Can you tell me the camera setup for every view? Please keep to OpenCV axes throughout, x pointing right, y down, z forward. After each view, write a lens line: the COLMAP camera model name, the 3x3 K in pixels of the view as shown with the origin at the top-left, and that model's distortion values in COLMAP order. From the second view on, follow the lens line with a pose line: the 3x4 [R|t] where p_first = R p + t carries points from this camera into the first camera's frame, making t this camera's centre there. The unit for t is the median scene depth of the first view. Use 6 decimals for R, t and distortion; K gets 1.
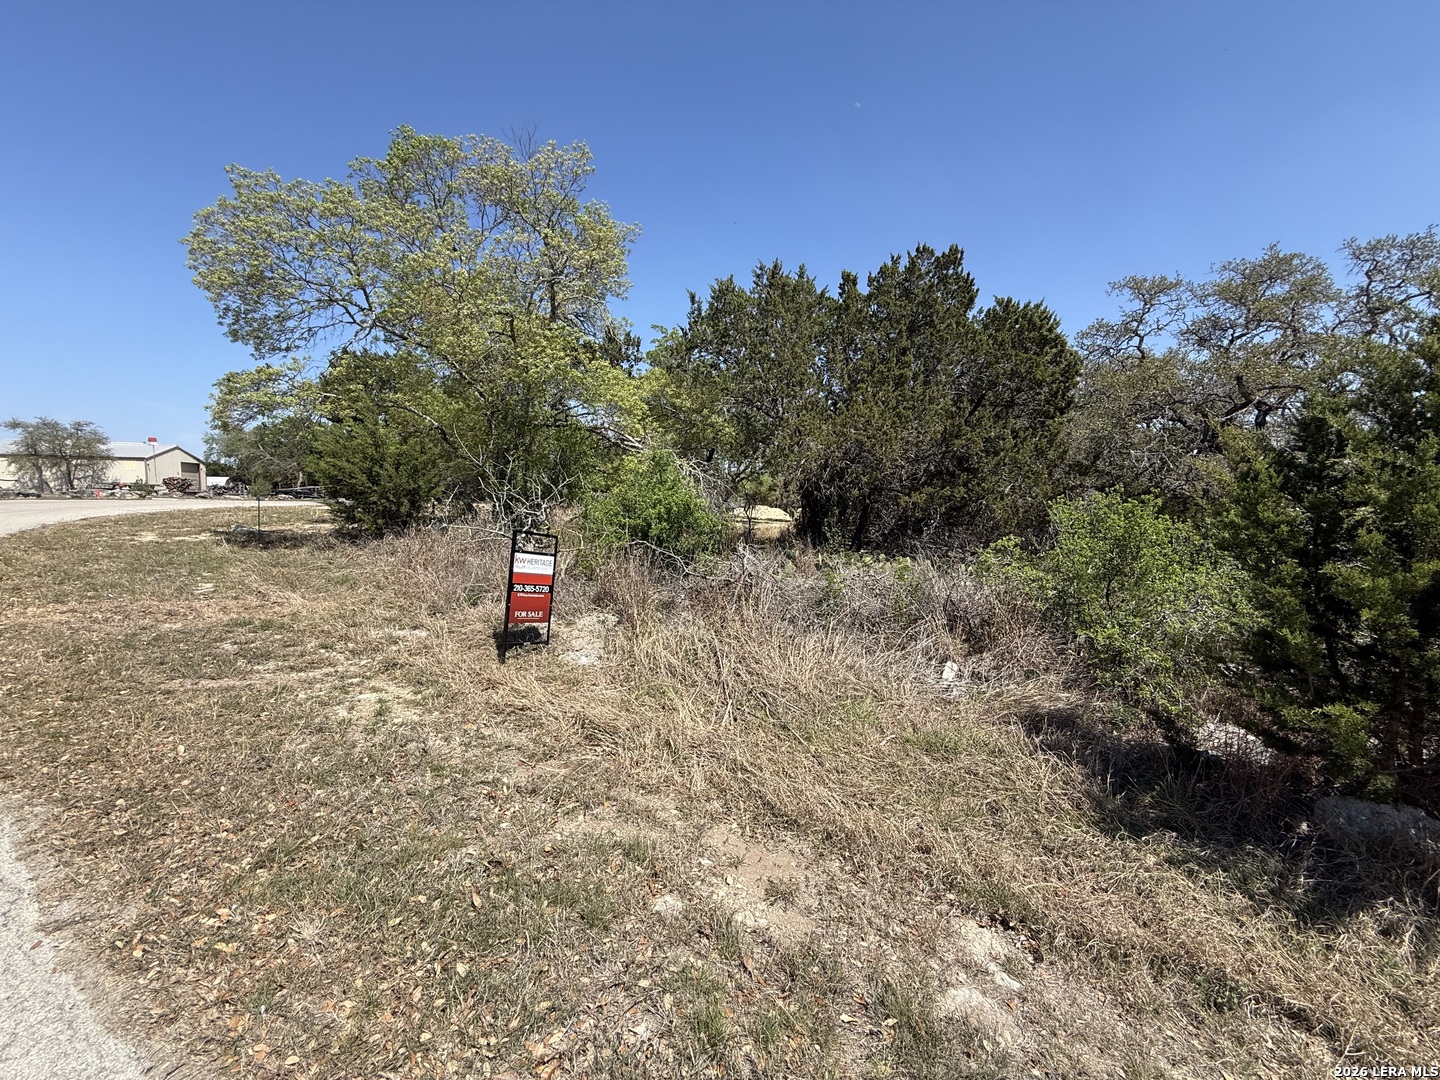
lens RADIAL K [[575.3, 0, 719.1], [0, 575.3, 531.5], [0, 0, 1]] dist [0.001835, -0.000048]
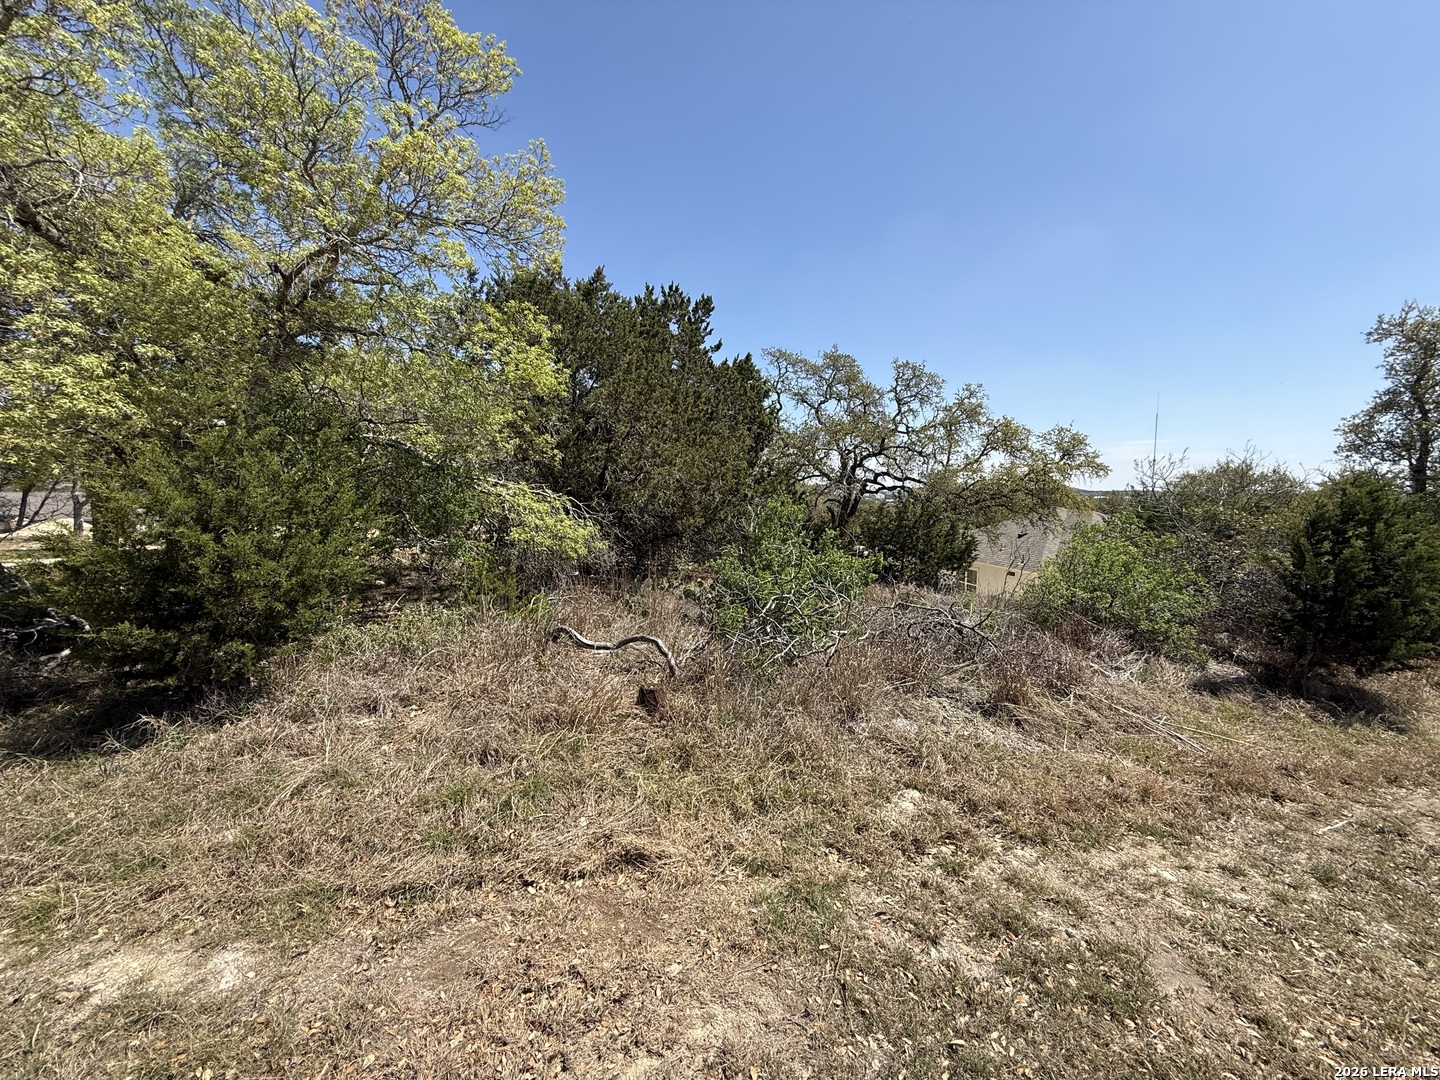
lens RADIAL K [[575.3, 0, 719.1], [0, 575.3, 531.5], [0, 0, 1]] dist [0.001835, -0.000048]
pose [[0.637543, -0.063971, 0.767754, -0.634871], [0.066387, 0.997402, 0.027978, -0.097093], [-0.767549, 0.033131, 0.640134, 0.392843]]
